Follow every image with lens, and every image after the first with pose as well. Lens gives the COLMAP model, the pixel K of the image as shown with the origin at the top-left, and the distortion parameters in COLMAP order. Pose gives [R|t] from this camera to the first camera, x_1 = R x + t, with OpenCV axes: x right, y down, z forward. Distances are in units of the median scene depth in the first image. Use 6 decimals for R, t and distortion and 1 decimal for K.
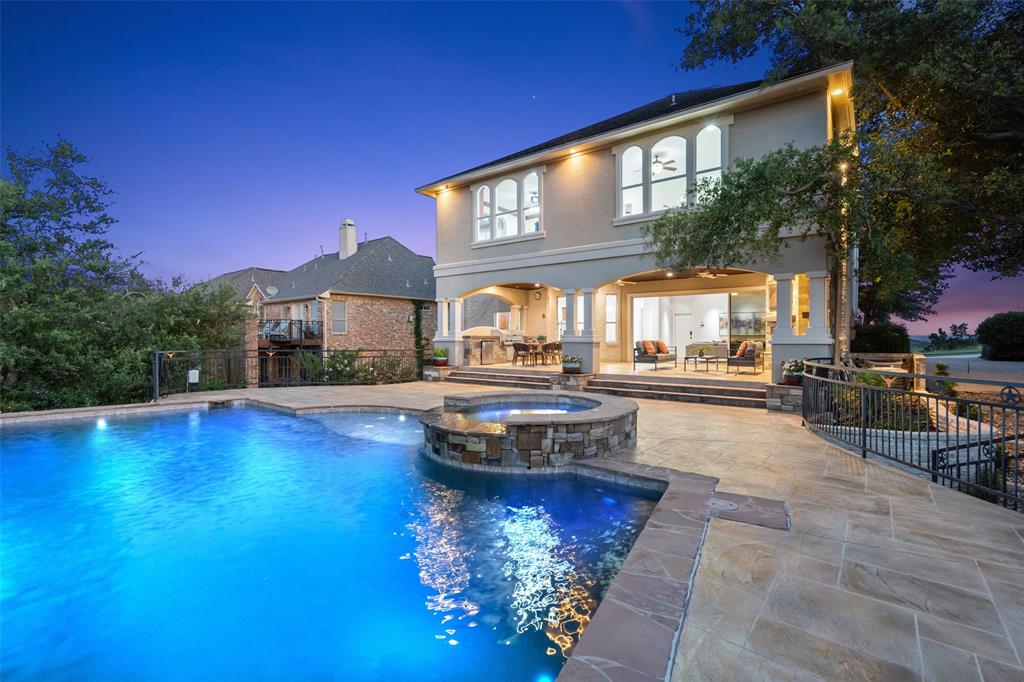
lens RADIAL K [[470.2, 0, 515.0], [0, 470.2, 323.8], [0, 0, 1]] dist [0.000167, -0.000462]
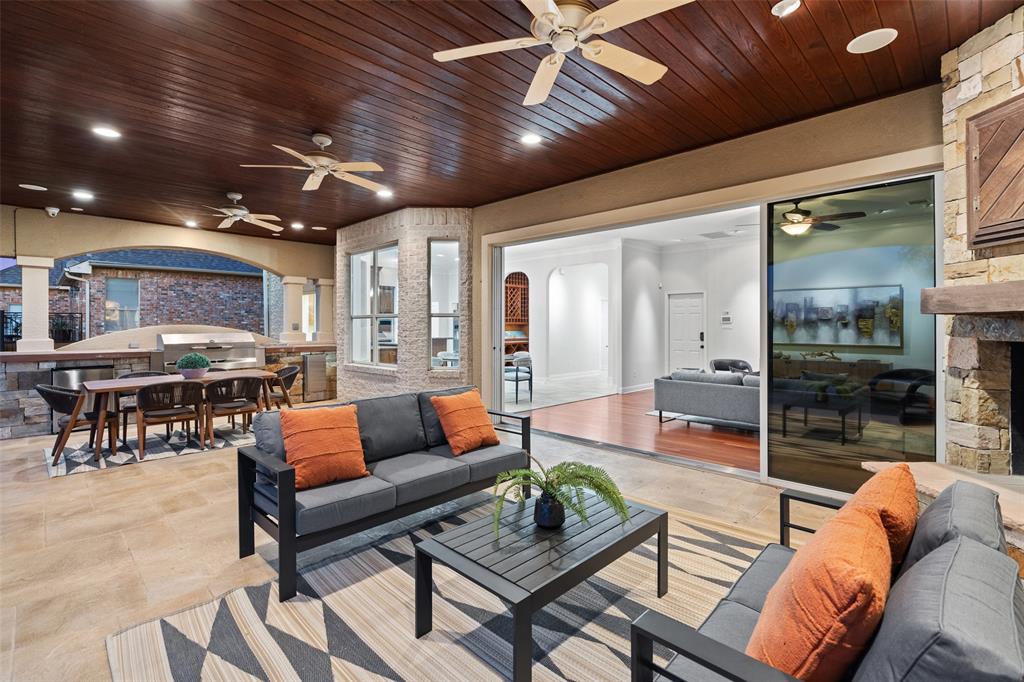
lens RADIAL K [[470.2, 0, 515.0], [0, 470.2, 323.8], [0, 0, 1]] dist [0.000167, -0.000462]
pose [[0.991996, -0.001194, -0.126261, 0.272066], [0.004476, 0.999659, 0.025708, -0.005110], [0.126188, -0.026067, 0.991664, 0.567358]]
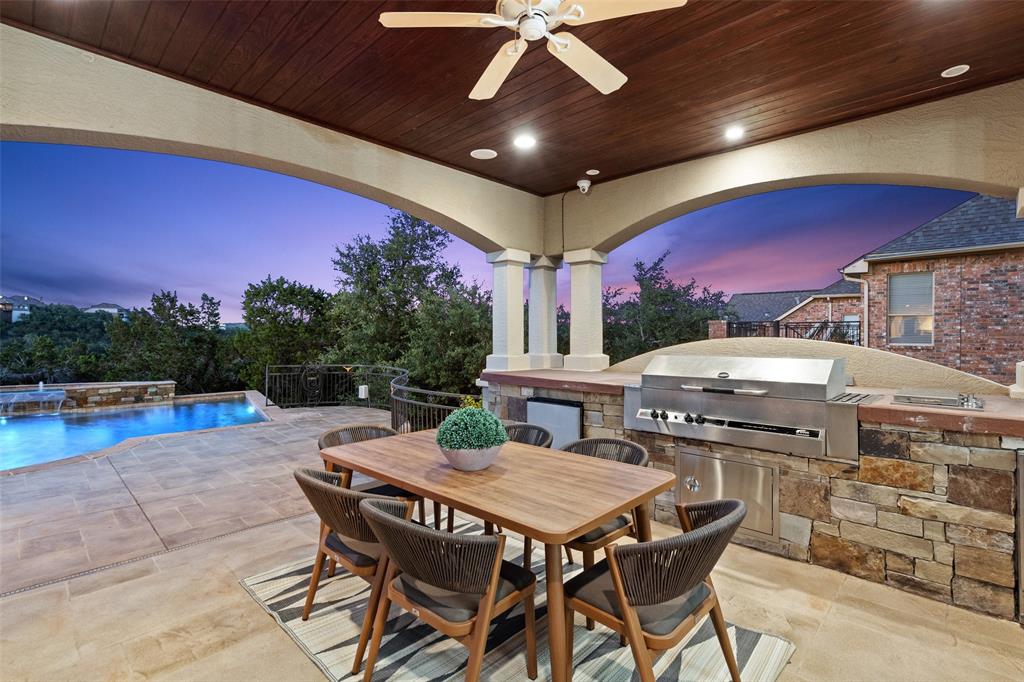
lens RADIAL K [[476.5, 0, 515.9], [0, 476.5, 338.8], [0, 0, 1]] dist [-0.001351, 0.000173]
pose [[-0.106819, 0.008645, -0.994241, 0.166401], [0.027329, 0.999610, 0.005756, 0.001074], [0.993903, -0.026557, -0.107014, 0.835511]]
